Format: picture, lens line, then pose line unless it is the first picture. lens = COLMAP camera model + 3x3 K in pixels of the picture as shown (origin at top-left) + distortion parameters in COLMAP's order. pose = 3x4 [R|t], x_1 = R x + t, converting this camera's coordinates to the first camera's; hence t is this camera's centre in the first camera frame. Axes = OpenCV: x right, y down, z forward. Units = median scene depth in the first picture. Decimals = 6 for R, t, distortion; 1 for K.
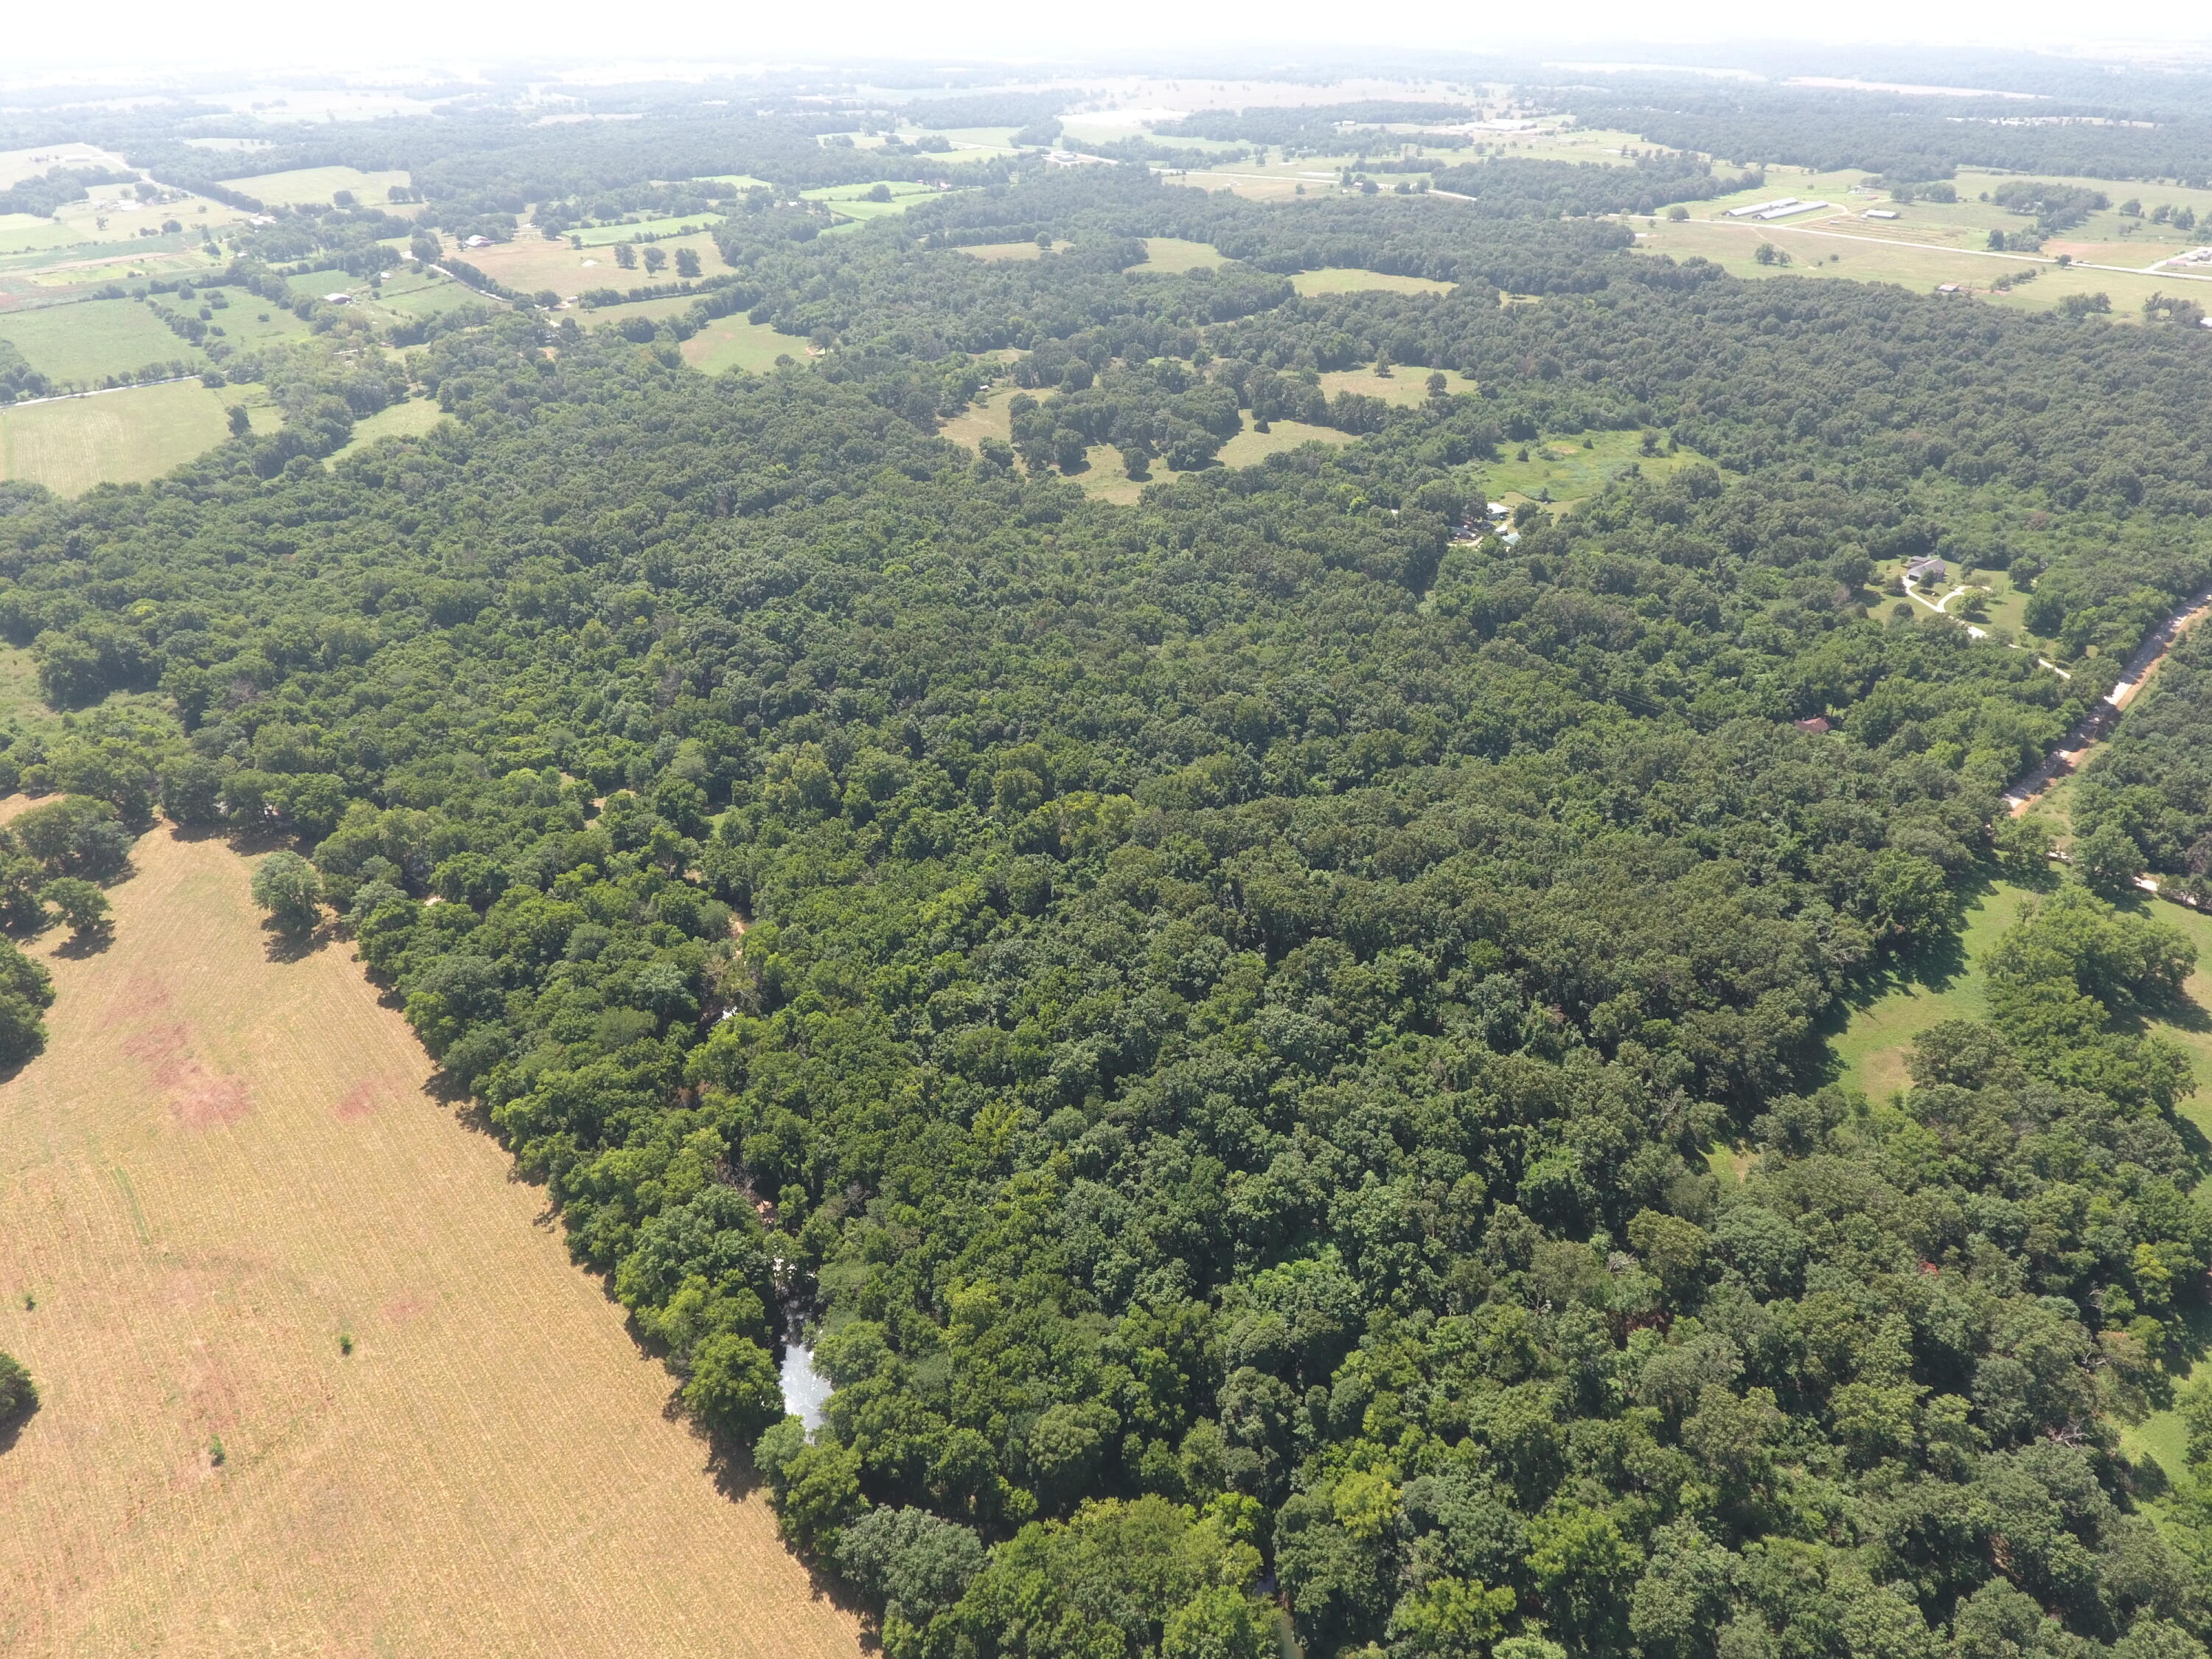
lens RADIAL K [[1303.7, 0, 1103.4], [0, 1303.7, 834.2], [0, 0, 1]] dist [-0.007782, 0.002258]
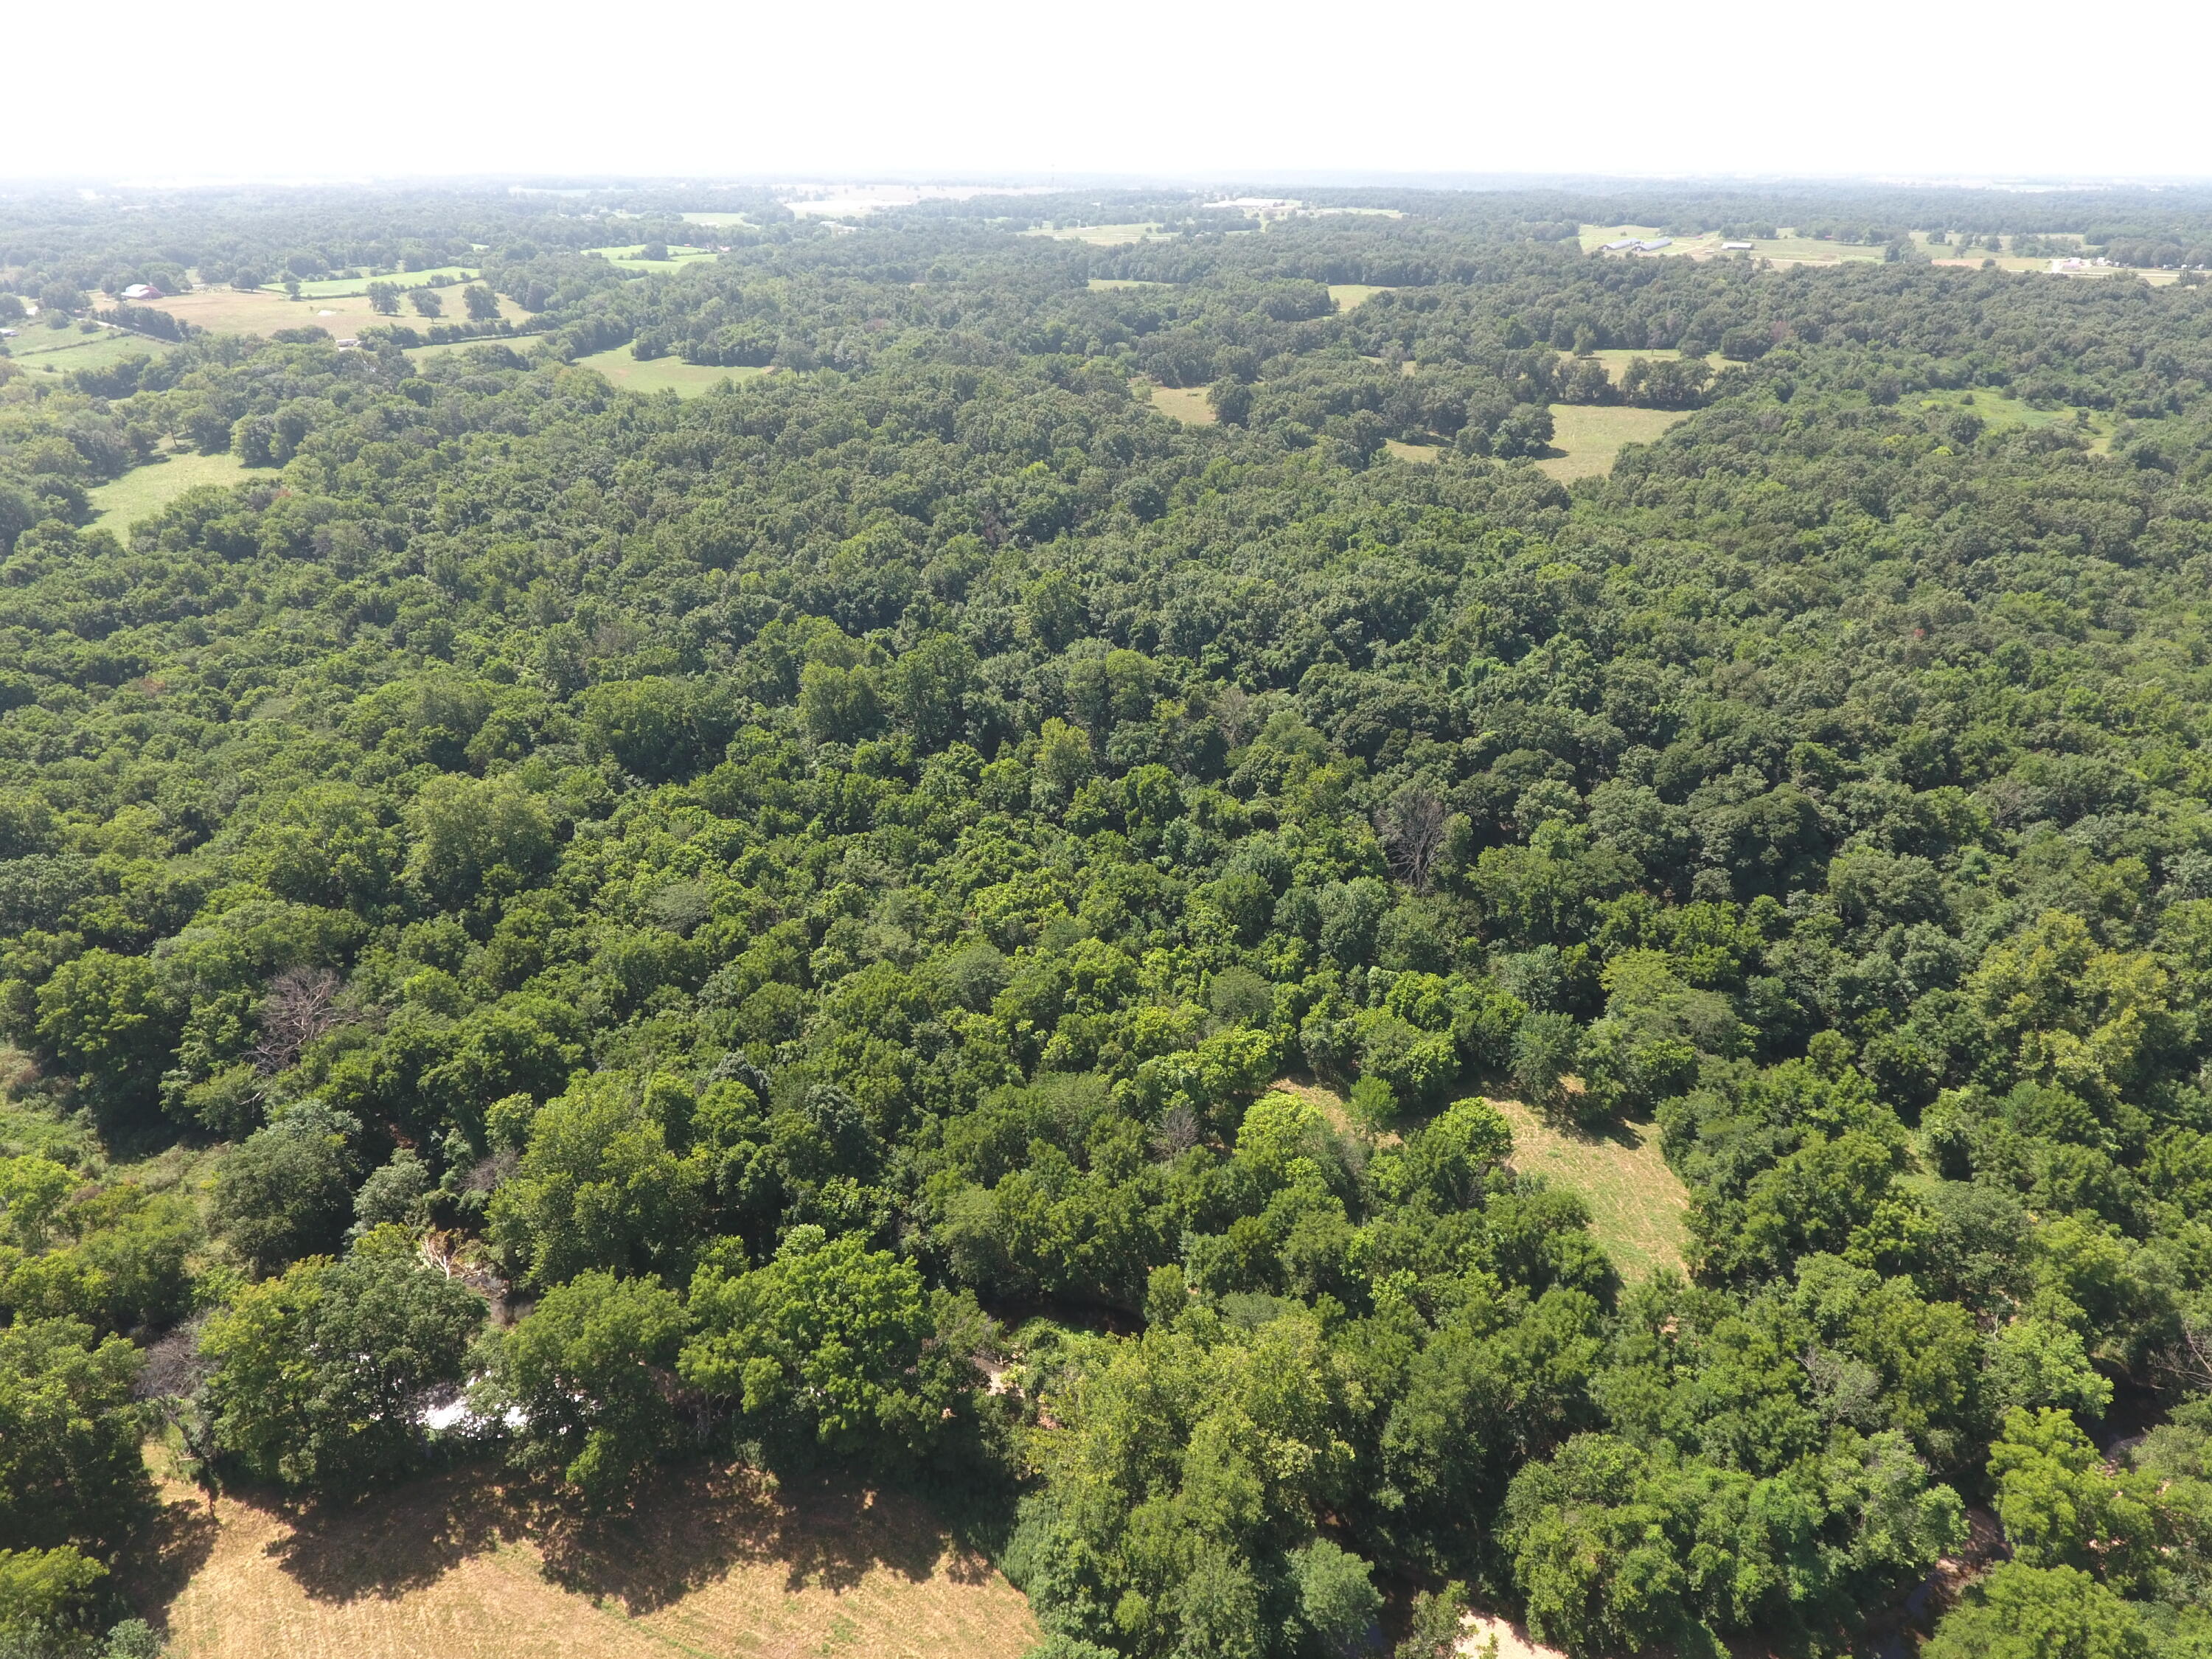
lens RADIAL K [[1303.7, 0, 1098.6], [0, 1303.7, 836.8], [0, 0, 1]] dist [-0.007782, 0.002258]
pose [[0.959055, -0.126158, 0.253568, -0.531329], [0.148209, 0.986493, -0.069752, -0.096490], [-0.241343, 0.104478, 0.964799, 0.595824]]
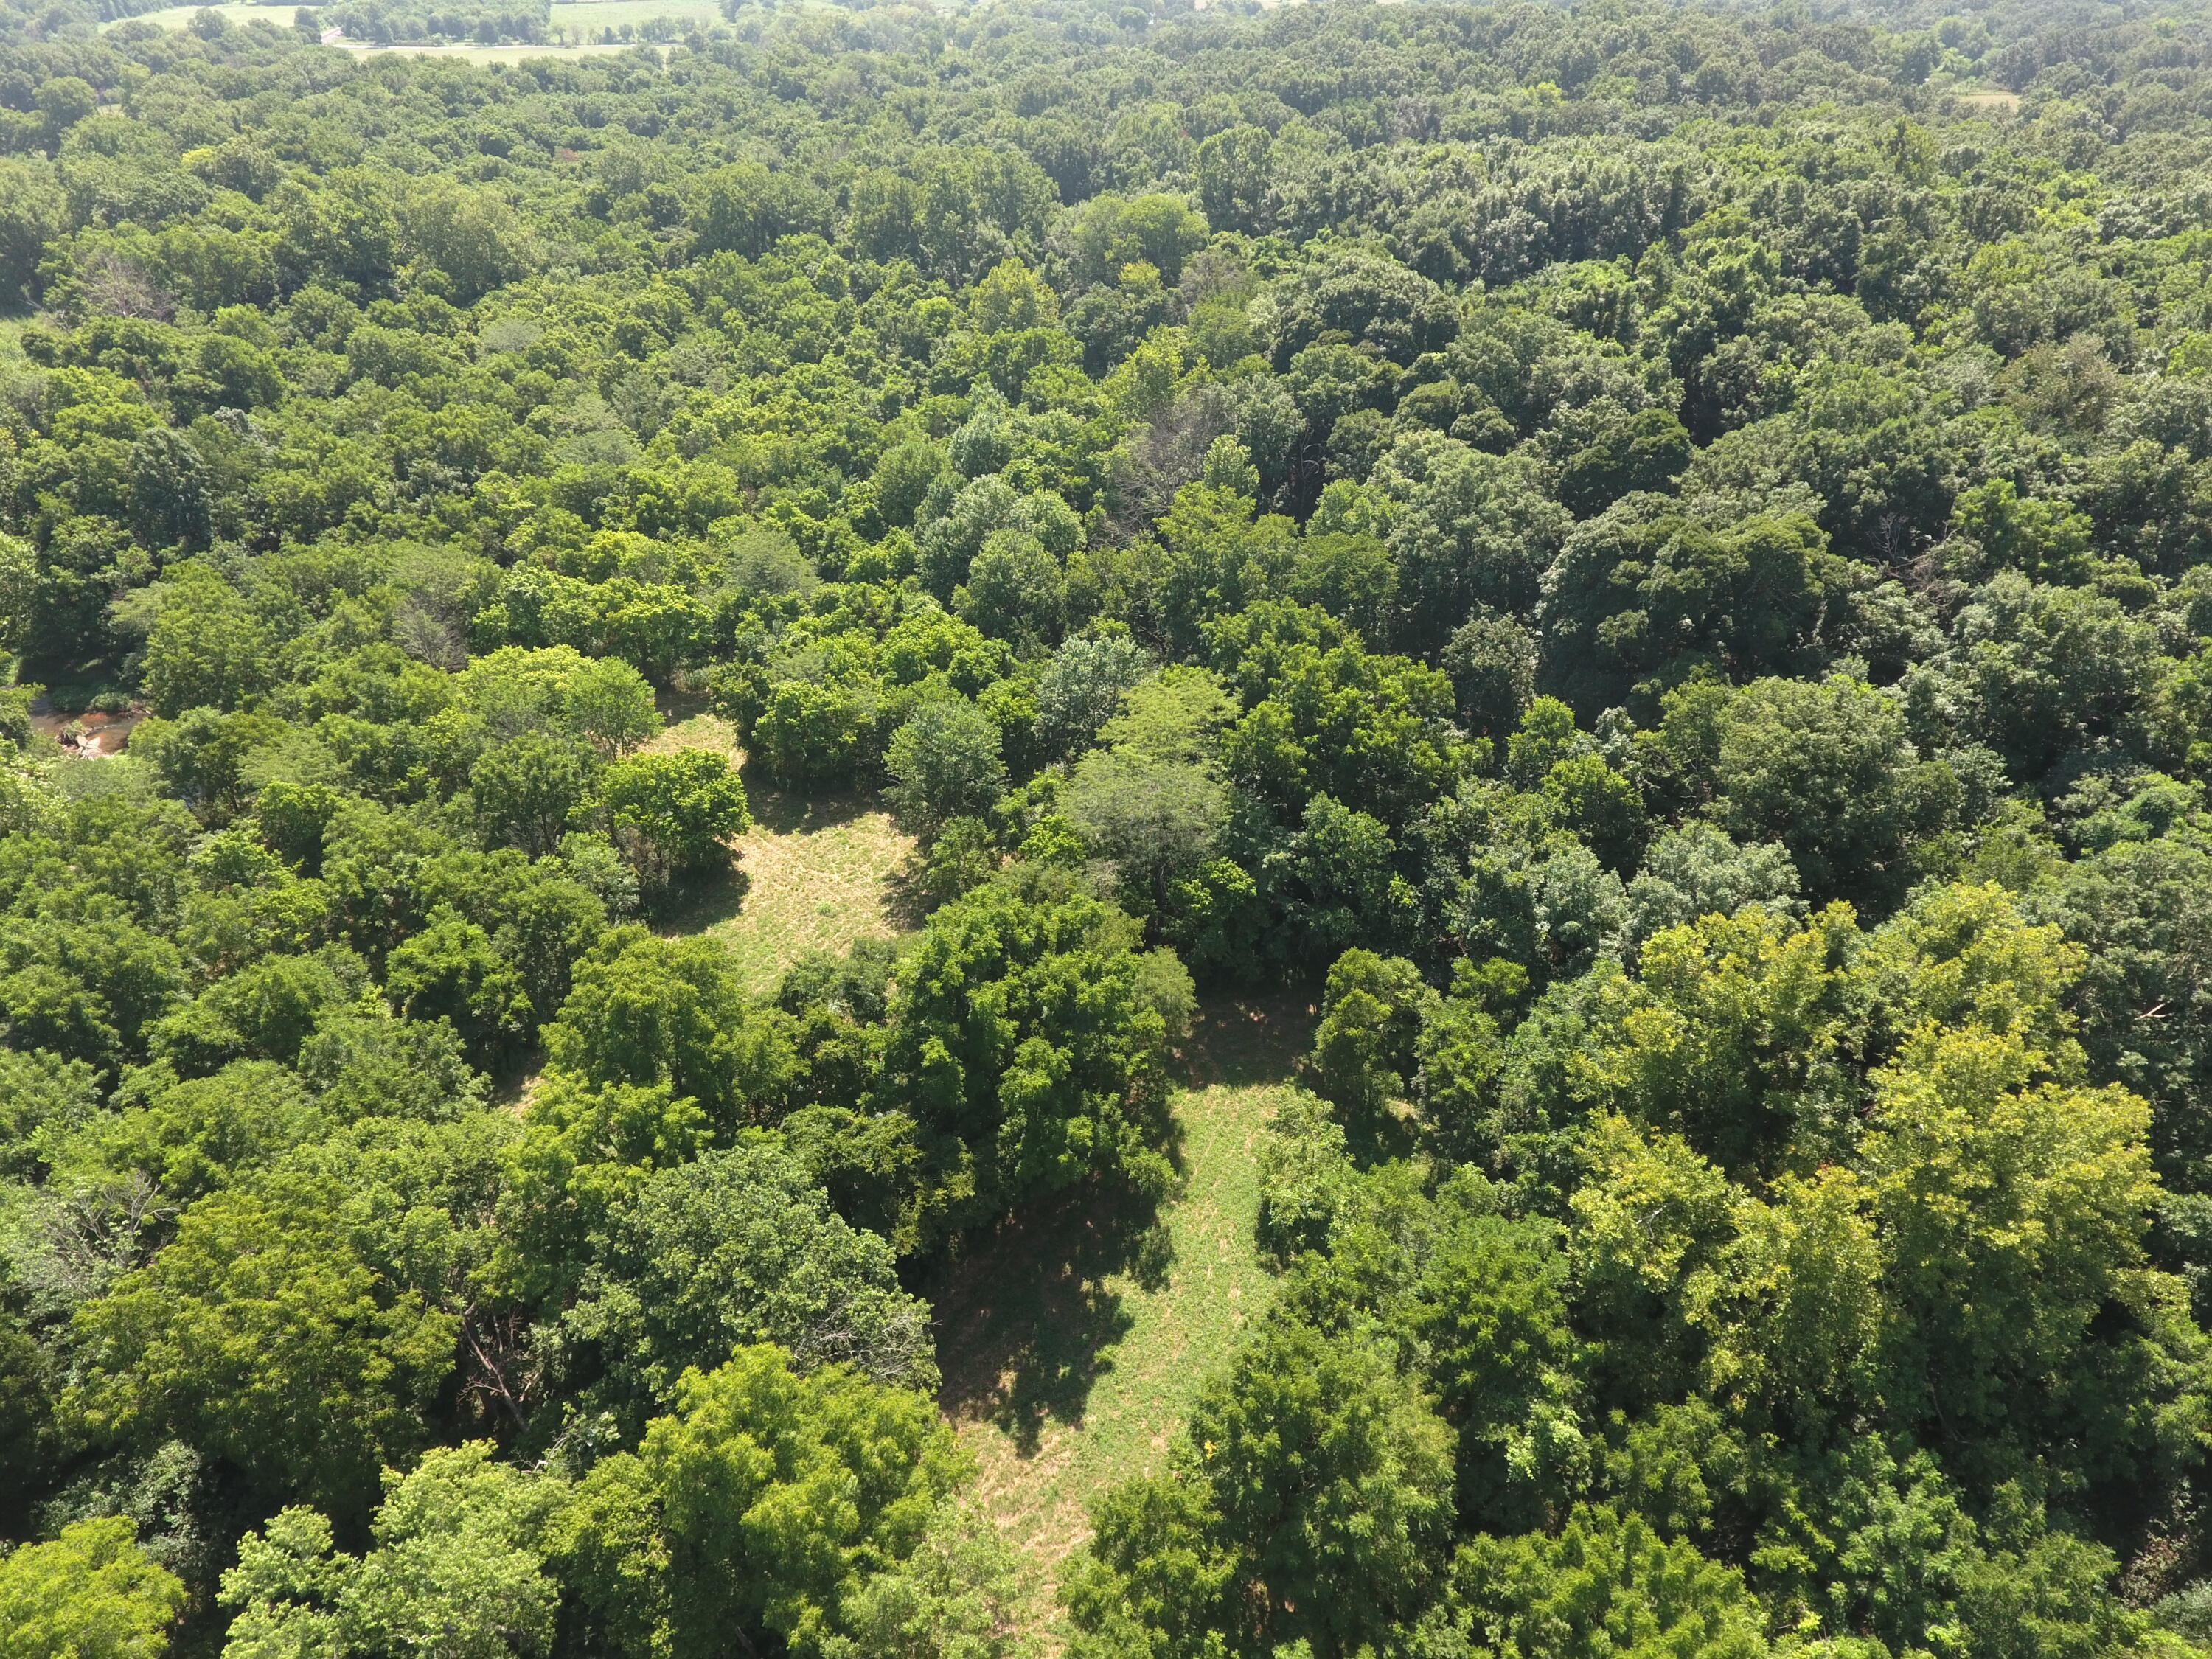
lens RADIAL K [[1303.7, 0, 1104.5], [0, 1303.7, 830.1], [0, 0, 1]] dist [-0.007782, 0.002258]
pose [[0.906090, 0.256198, -0.336696, -0.237762], [-0.242603, 0.966600, 0.082629, -0.059242], [0.346620, 0.006814, 0.937981, 0.752623]]
